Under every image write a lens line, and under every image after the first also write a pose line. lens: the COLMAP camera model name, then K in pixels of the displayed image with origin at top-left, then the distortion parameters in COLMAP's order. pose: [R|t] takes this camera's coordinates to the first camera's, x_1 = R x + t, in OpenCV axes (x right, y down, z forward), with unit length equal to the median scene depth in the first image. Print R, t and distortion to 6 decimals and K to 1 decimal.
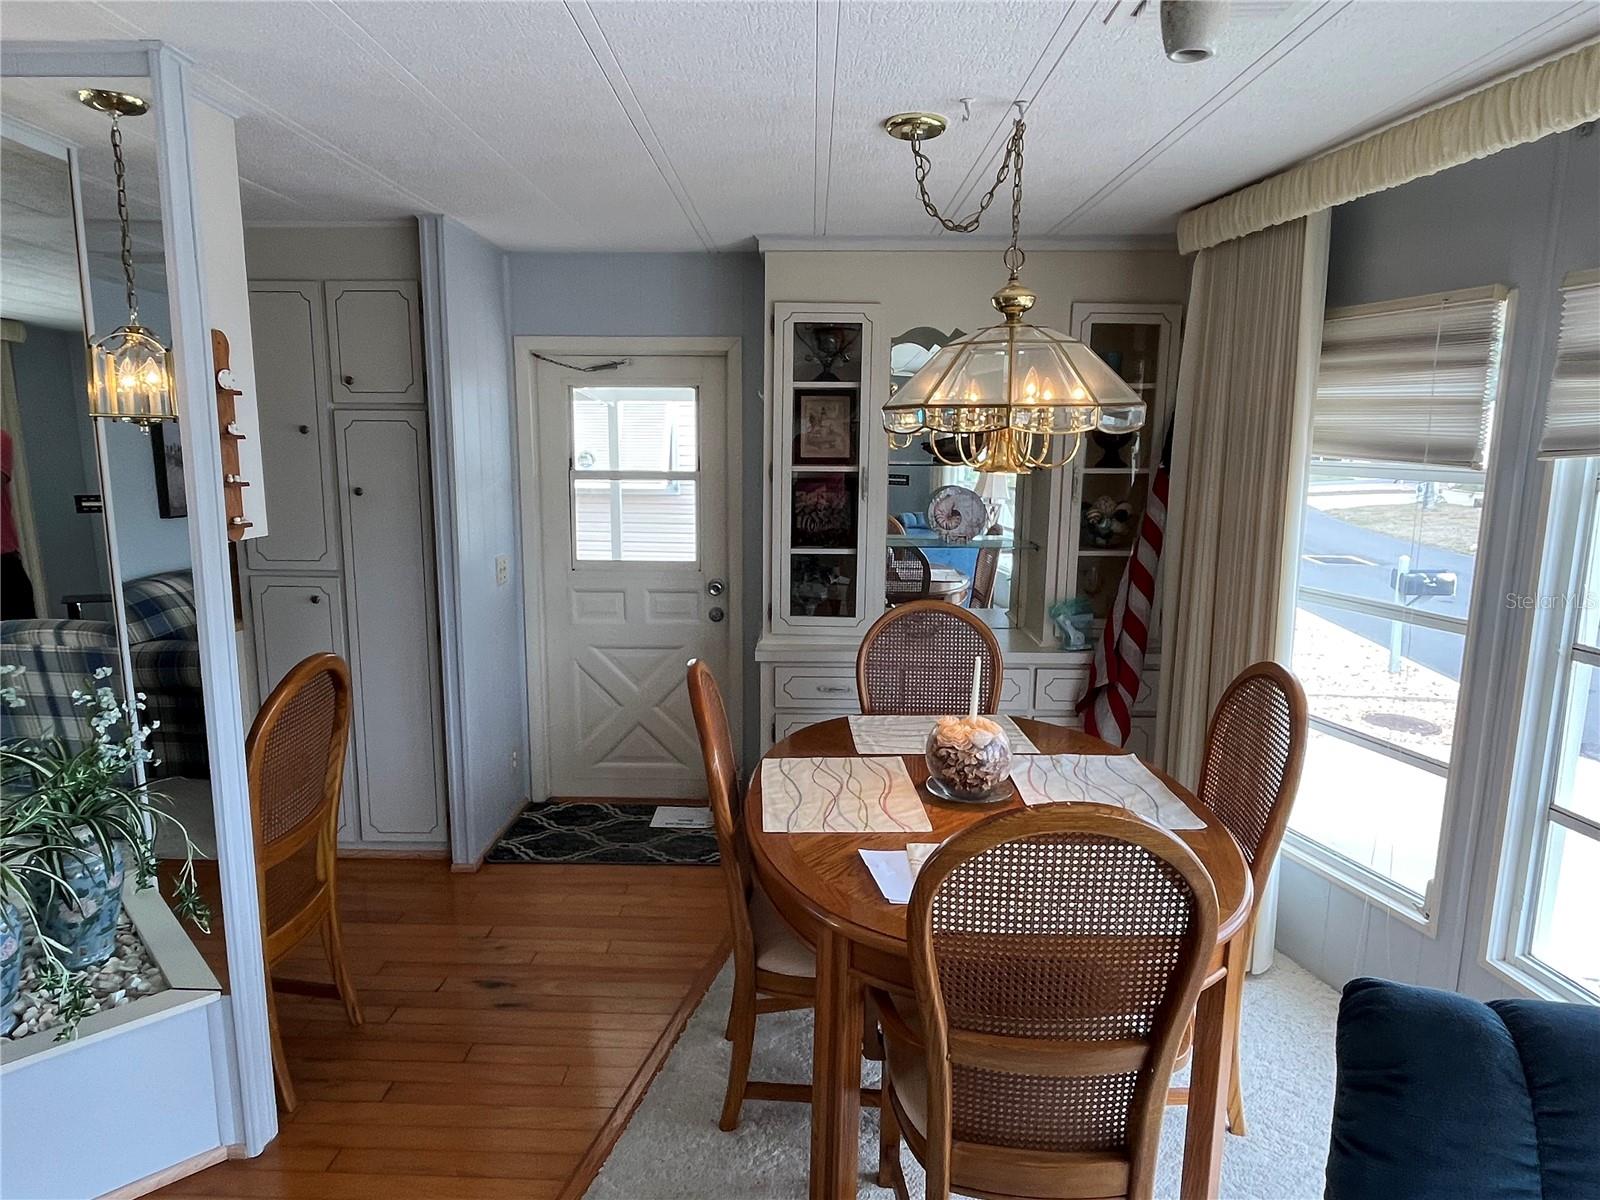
lens RADIAL K [[985.5, 0, 793.3], [0, 985.5, 600.0], [0, 0, 1]] dist [0.000044, -0.000950]
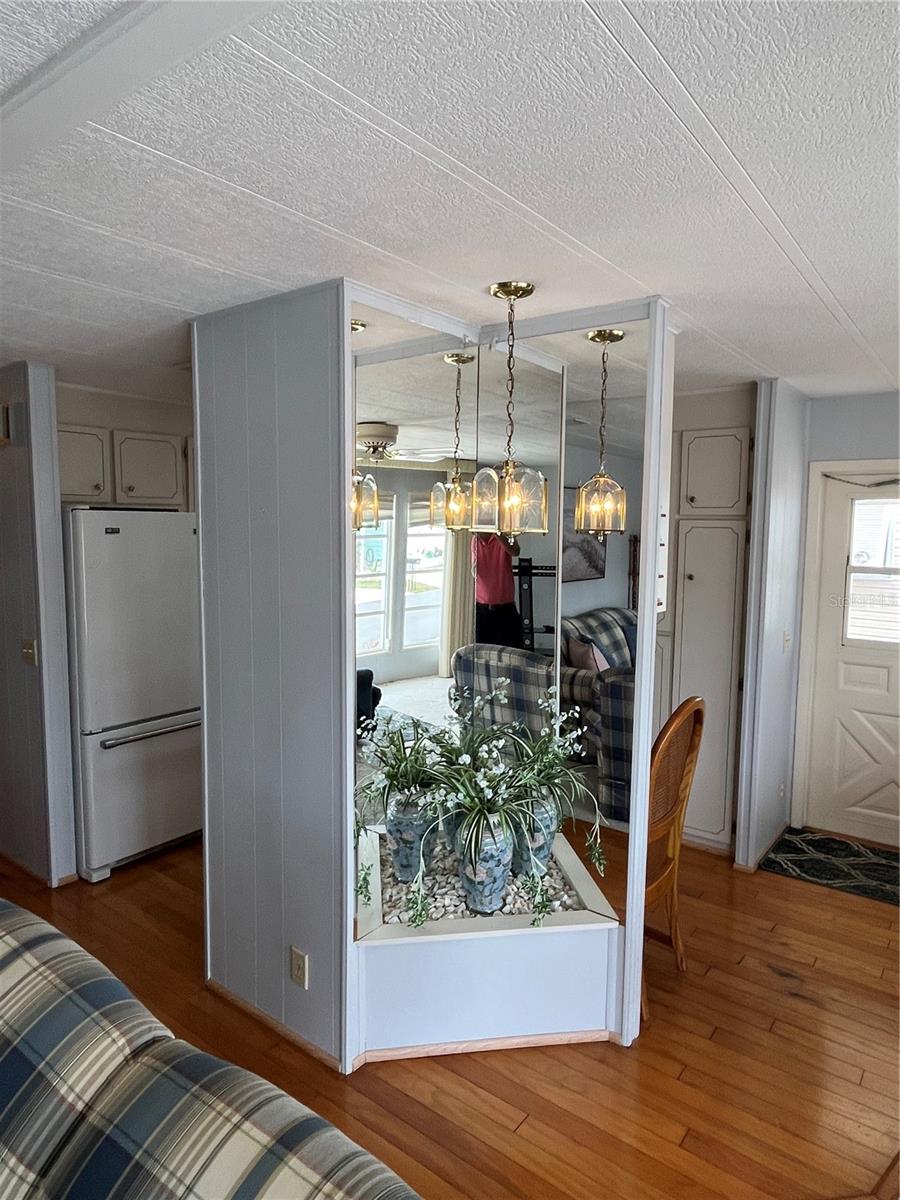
lens RADIAL K [[739.1, 0, 457.8], [0, 739.1, 588.2], [0, 0, 1]] dist [0.000044, -0.000950]
pose [[0.817069, 0.054739, -0.573935, -0.108596], [-0.100617, 0.993744, -0.048462, -0.010048], [0.567692, 0.097345, 0.817465, -0.047358]]
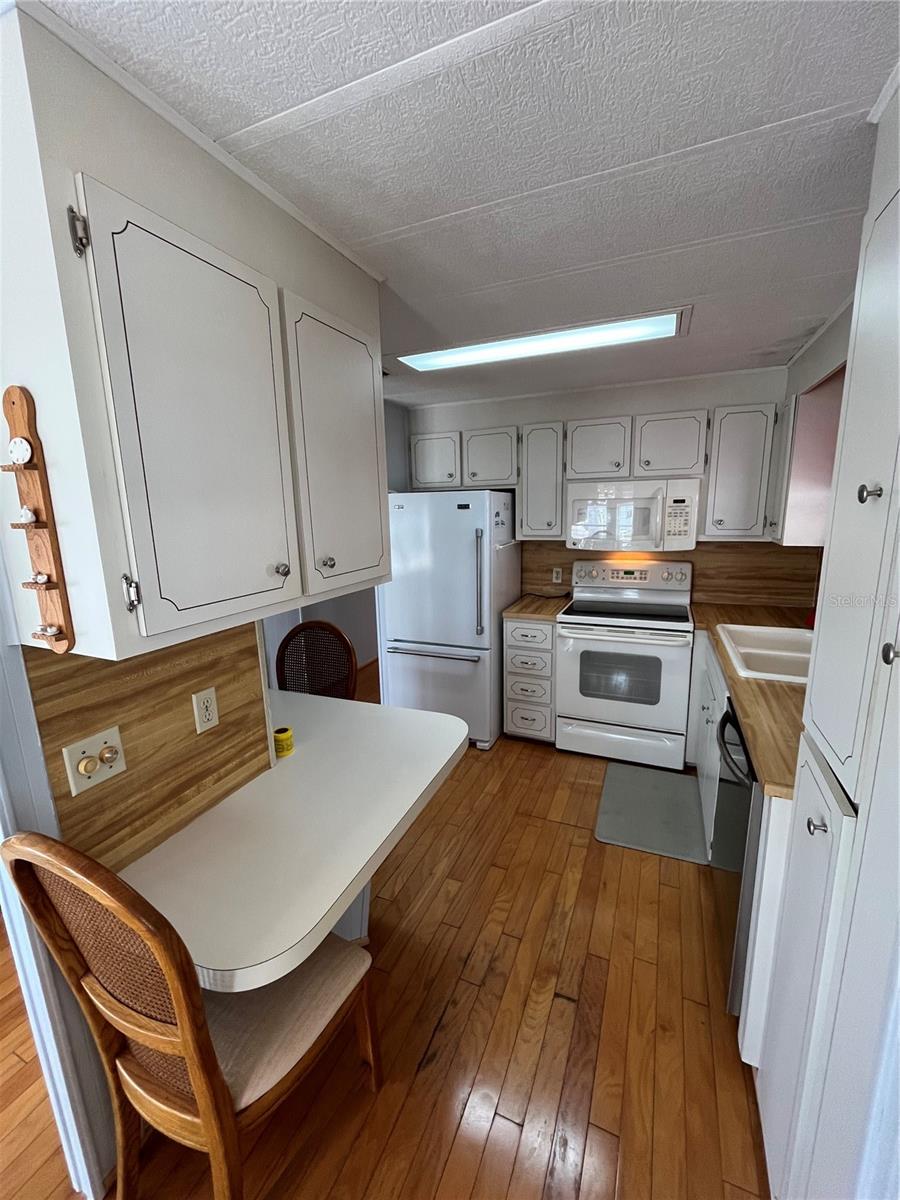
lens RADIAL K [[486.6, 0, 452.1], [0, 486.6, 600.8], [0, 0, 1]] dist [0.003916, -0.000034]
pose [[-0.366410, 0.185491, -0.911777, -0.207005], [-0.133005, 0.959422, 0.248634, -0.158189], [0.920898, 0.212373, -0.326871, 0.908449]]
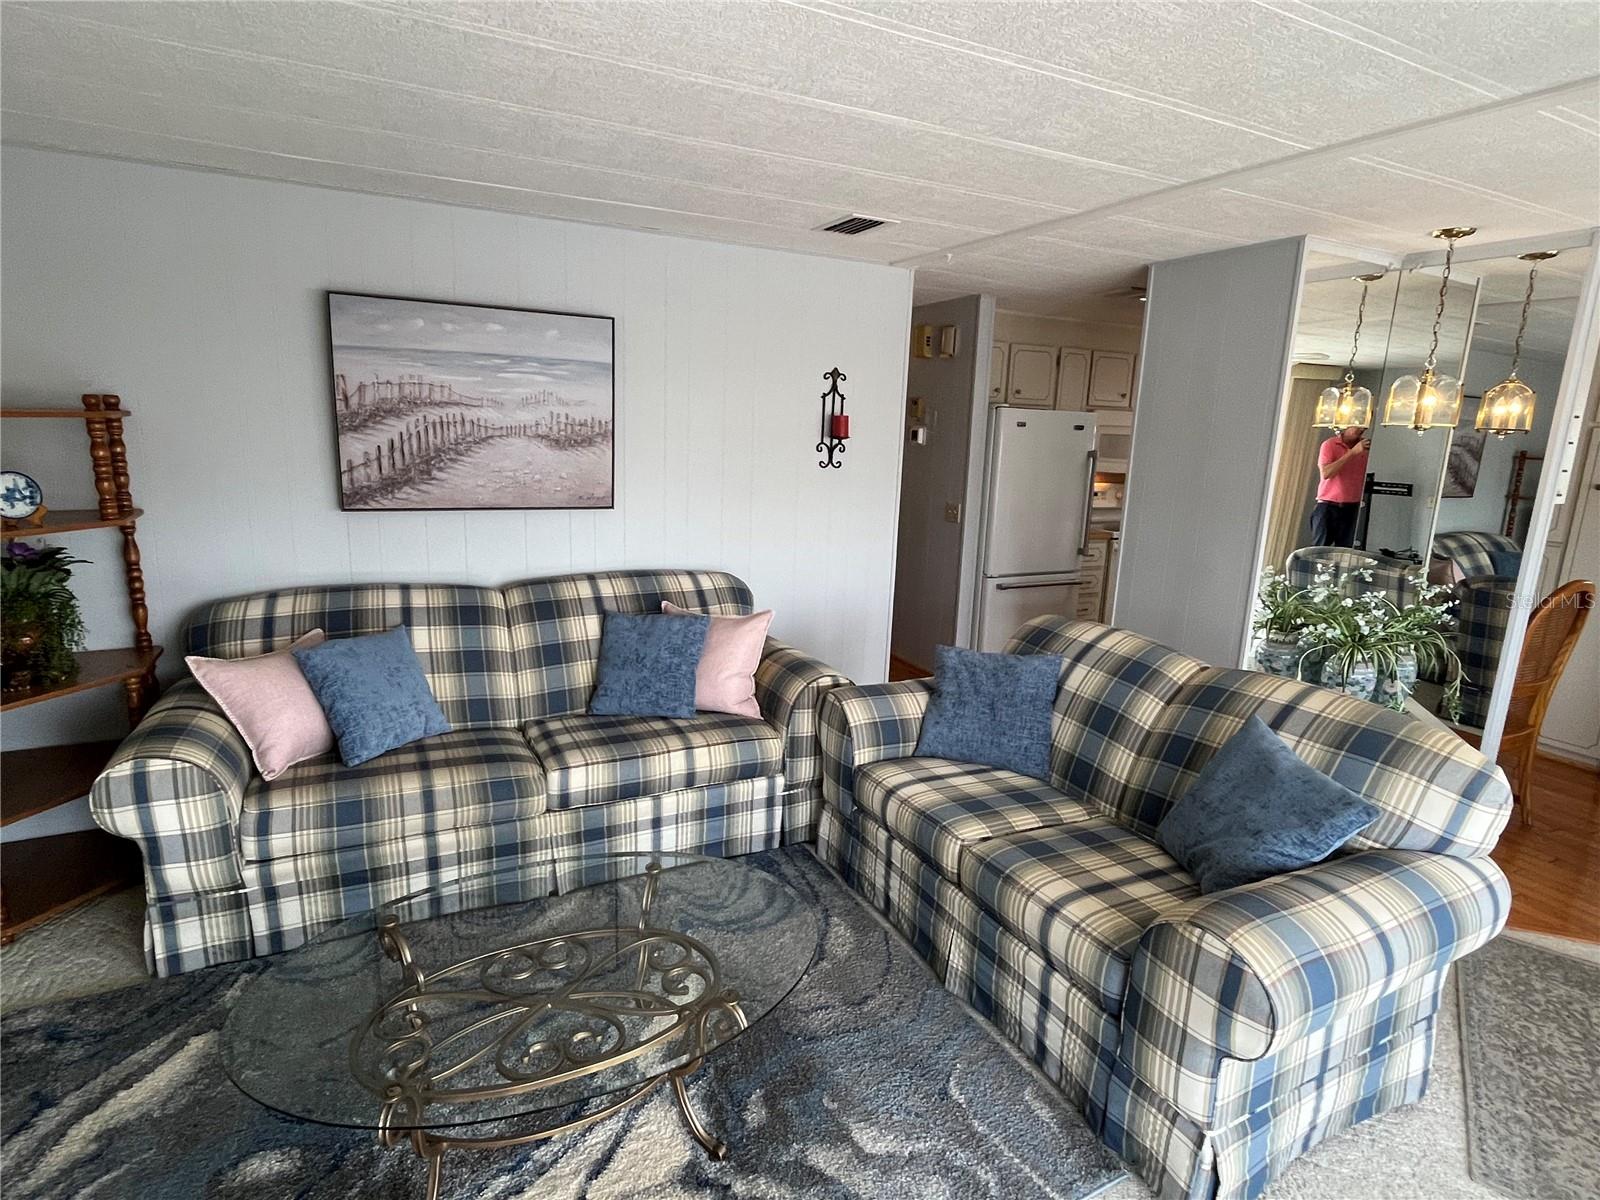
lens RADIAL K [[835.1, 0, 786.6], [0, 835.1, 597.1], [0, 0, 1]] dist [-0.007462, 0.000107]
pose [[0.464282, 0.189374, -0.865205, 0.061021], [-0.177487, 0.976952, 0.118591, 0.103745], [0.867721, 0.098503, 0.487193, -0.530523]]
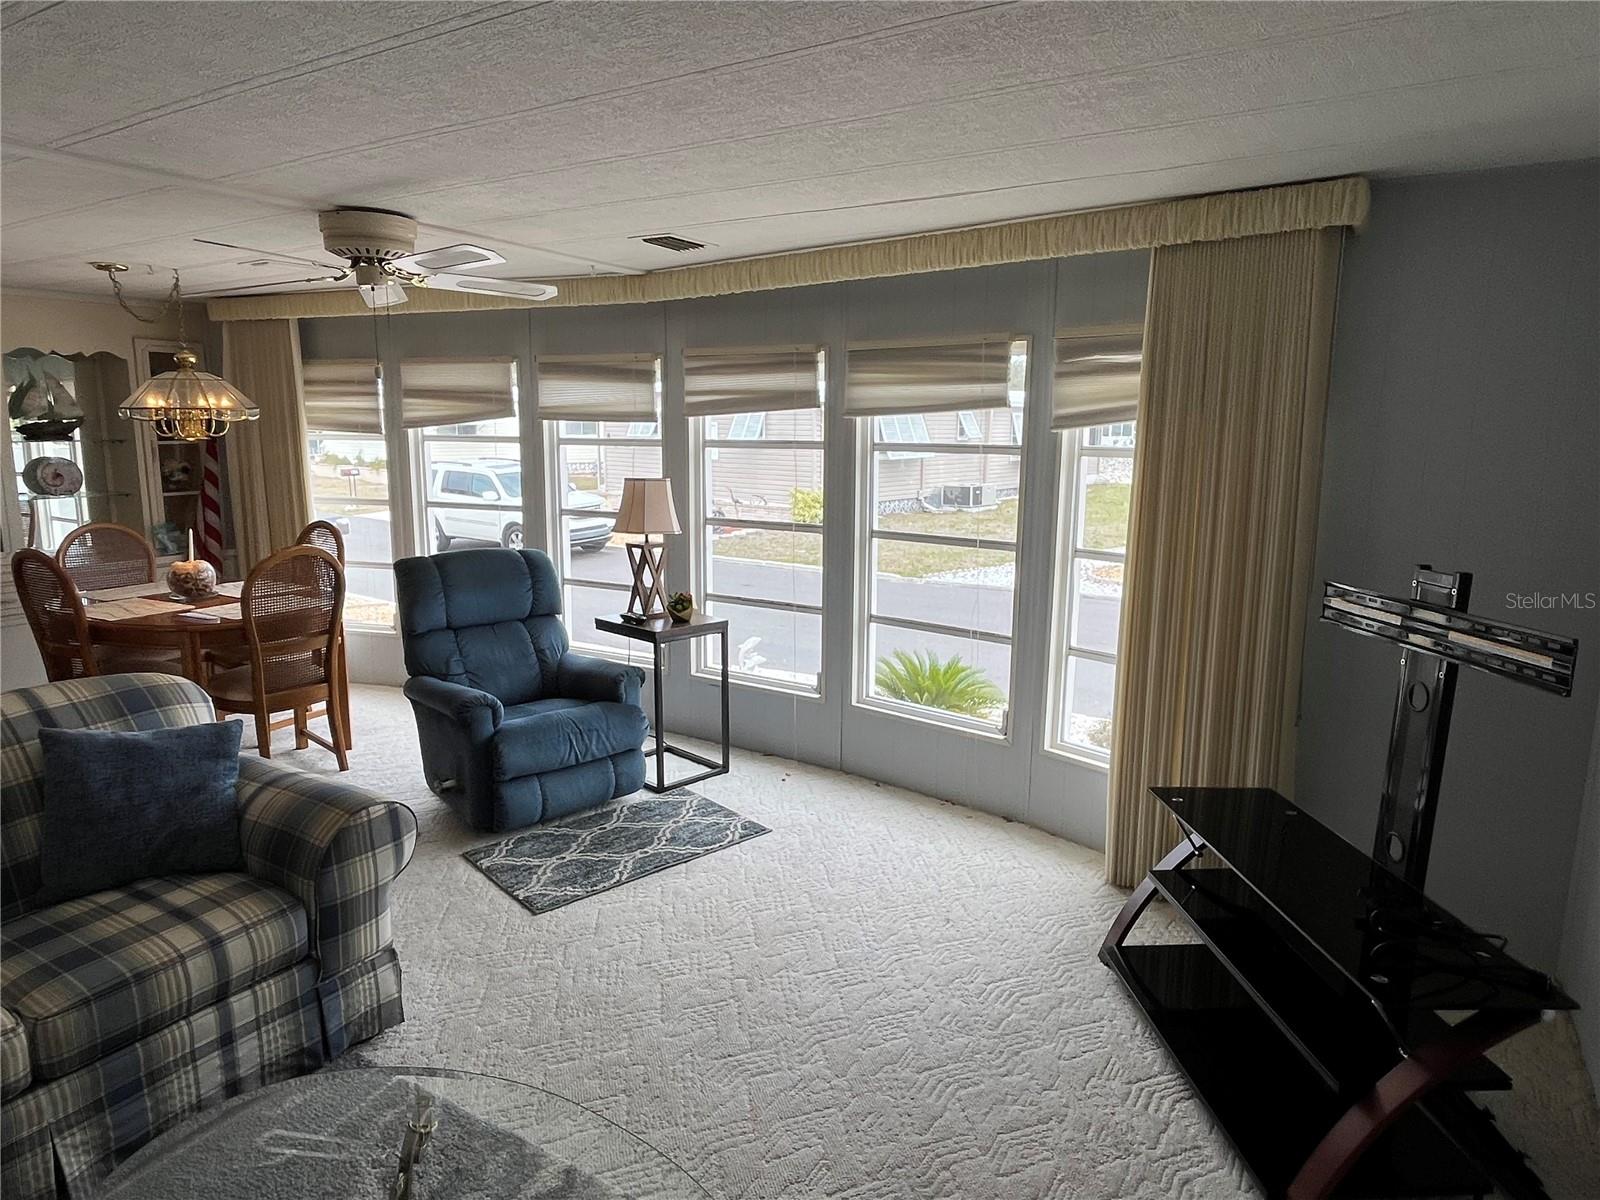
lens RADIAL K [[985.5, 0, 789.2], [0, 985.5, 589.8], [0, 0, 1]] dist [0.000044, -0.000950]
pose [[0.506363, -0.150586, 0.849070, -0.623029], [0.144820, 0.985500, 0.088416, 0.119706], [-0.850073, 0.078192, 0.520828, -0.741038]]
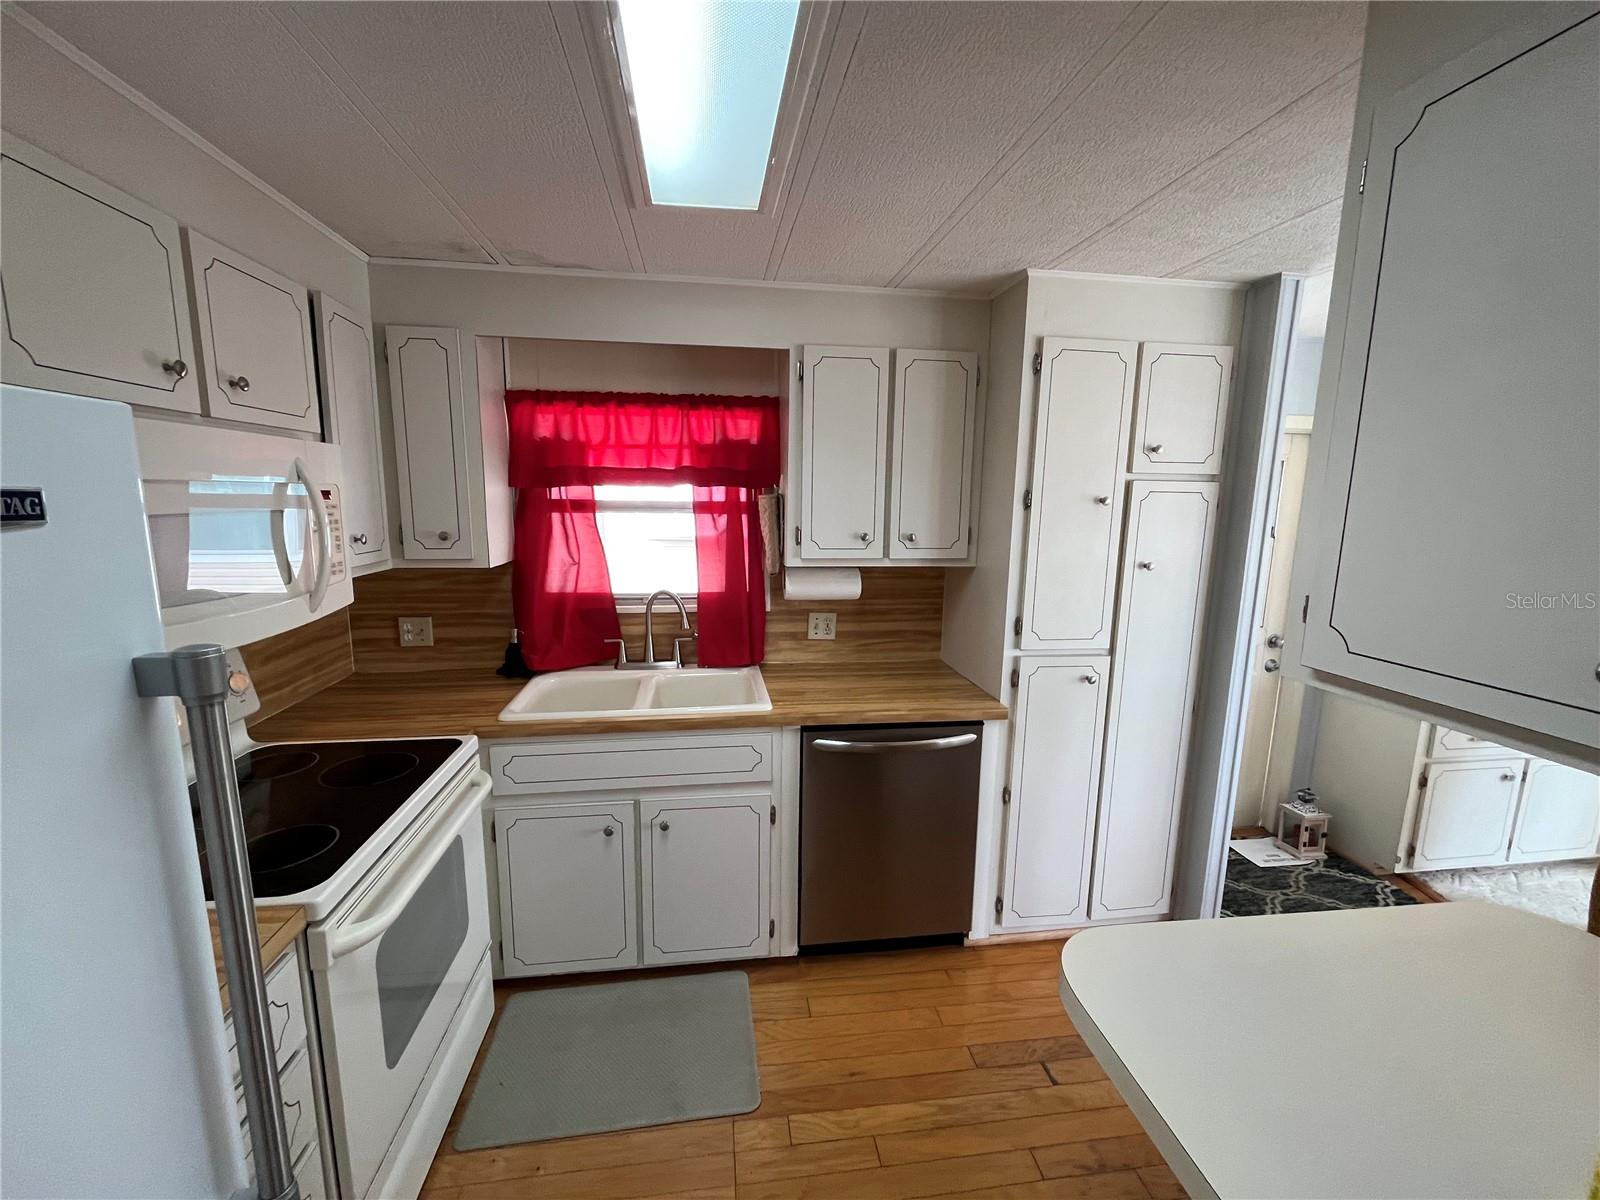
lens RADIAL K [[648.8, 0, 806.0], [0, 648.8, 595.6], [0, 0, 1]] dist [0.003916, -0.000034]
pose [[0.985041, -0.017133, 0.171465, -0.884049], [0.019437, 0.999742, -0.011768, -0.080896], [-0.171220, 0.014925, 0.985120, 0.439446]]
